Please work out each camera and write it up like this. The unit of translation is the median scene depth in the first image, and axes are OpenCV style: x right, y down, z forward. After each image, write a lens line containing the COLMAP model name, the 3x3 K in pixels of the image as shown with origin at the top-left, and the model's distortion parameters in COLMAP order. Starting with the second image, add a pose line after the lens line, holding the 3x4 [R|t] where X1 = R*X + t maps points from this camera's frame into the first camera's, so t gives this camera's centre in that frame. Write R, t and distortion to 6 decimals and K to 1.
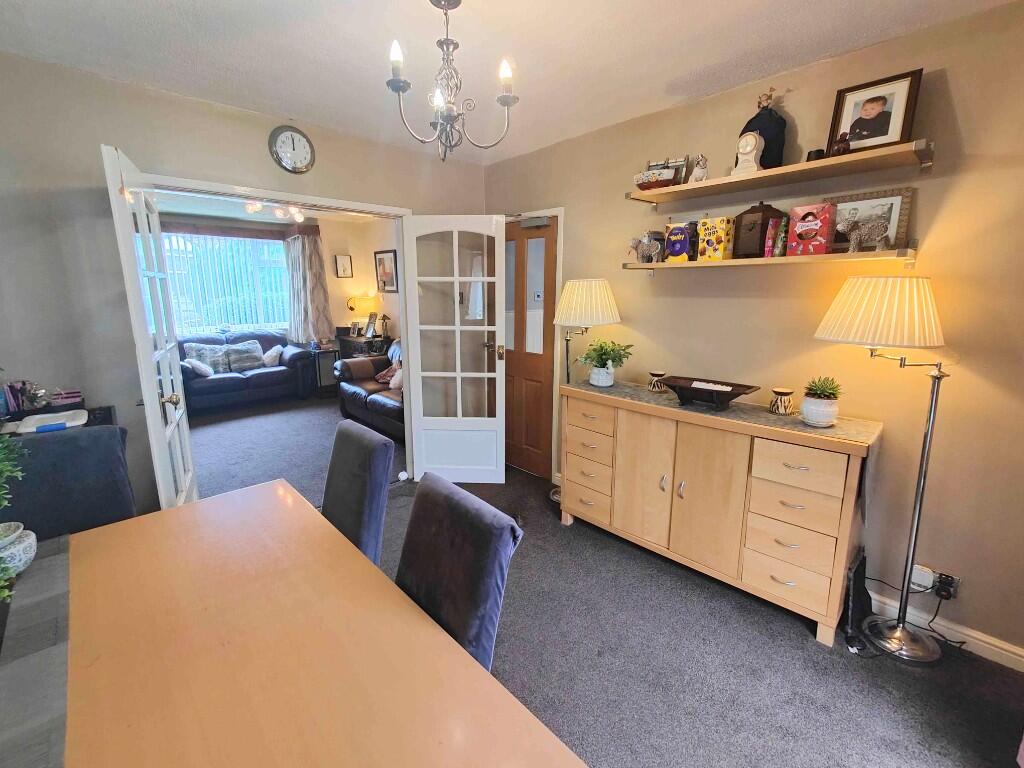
lens RADIAL K [[450.0, 0, 509.3], [0, 450.0, 380.7], [0, 0, 1]] dist [0.002433, -0.000535]
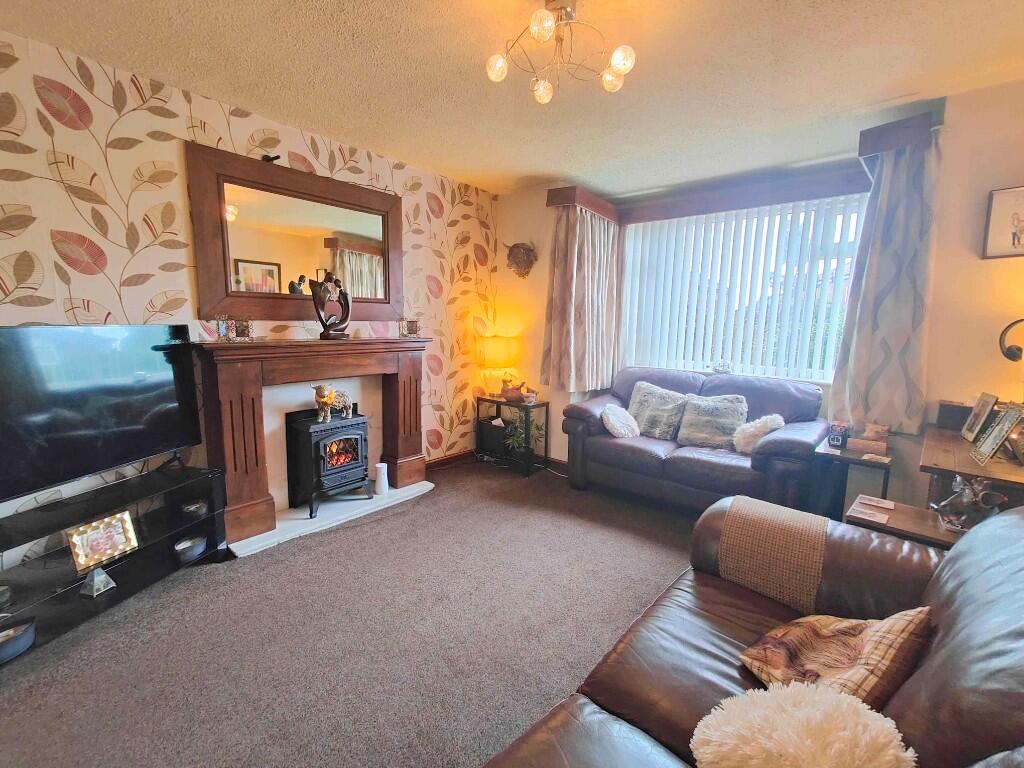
lens RADIAL K [[450.0, 0, 515.0], [0, 450.0, 382.4], [0, 0, 1]] dist [0.002433, -0.000535]
pose [[0.117190, 0.151191, -0.981533, -0.086109], [-0.209418, 0.969882, 0.124393, -0.114934], [0.970778, 0.190973, 0.145323, 0.670621]]
